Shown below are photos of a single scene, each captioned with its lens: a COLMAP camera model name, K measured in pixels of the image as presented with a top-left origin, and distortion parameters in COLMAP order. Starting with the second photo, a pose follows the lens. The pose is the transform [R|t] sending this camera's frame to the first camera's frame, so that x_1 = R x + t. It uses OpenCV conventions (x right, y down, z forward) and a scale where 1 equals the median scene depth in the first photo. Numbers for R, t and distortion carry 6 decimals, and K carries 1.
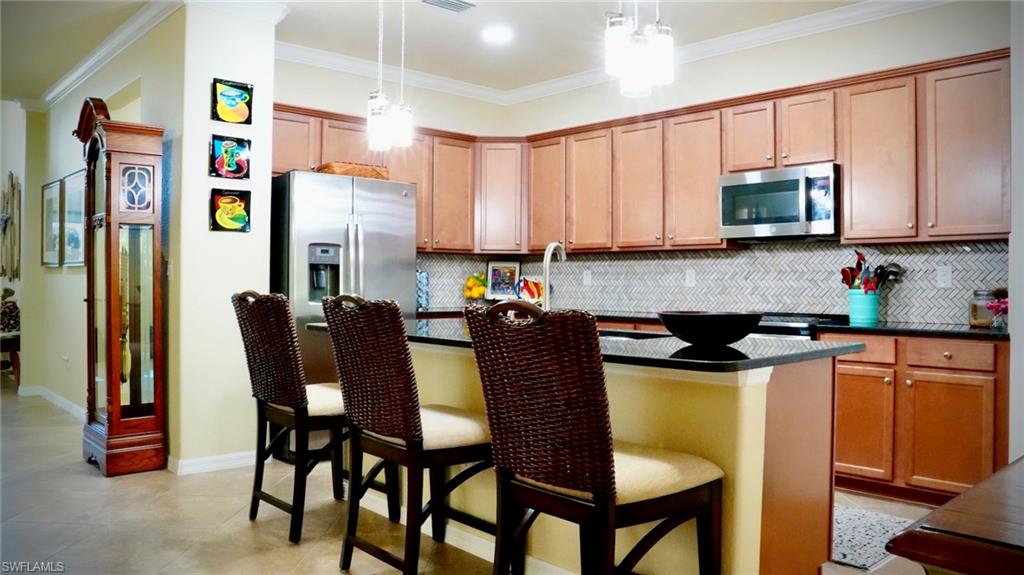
lens RADIAL K [[806.2, 0, 479.7], [0, 806.2, 273.6], [0, 0, 1]] dist [-0.065154, 0.003576]
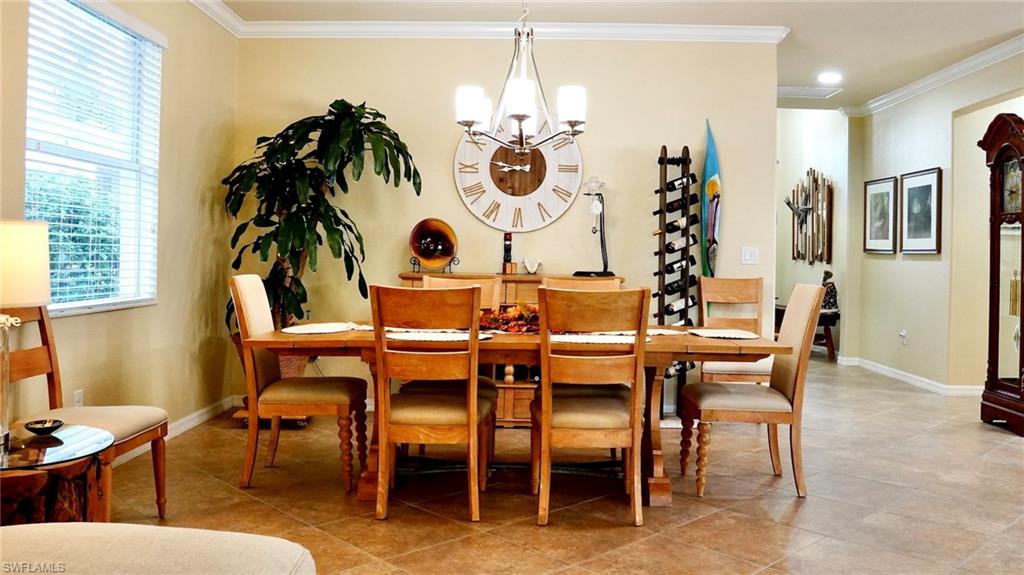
lens RADIAL K [[866.4, 0, 514.6], [0, 866.4, 257.3], [0, 0, 1]] dist [-0.129612, 0.121432]
pose [[0.756854, 0.006755, -0.653550, -0.215471], [-0.004163, 0.999976, 0.005515, -0.011180], [0.653571, -0.001453, 0.756864, -0.402871]]
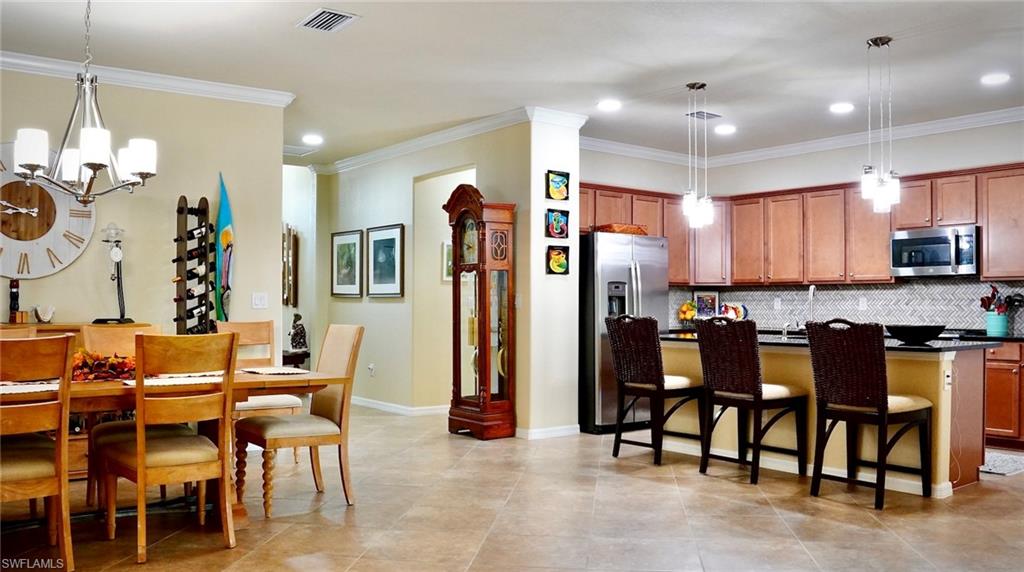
lens RADIAL K [[857.9, 0, 509.1], [0, 857.9, 308.8], [0, 0, 1]] dist [-0.099596, 0.121657]
pose [[0.998444, -0.004959, -0.055545, -0.308118], [0.005790, 0.999874, 0.014808, -0.013003], [0.055465, -0.015106, 0.998346, -0.561214]]
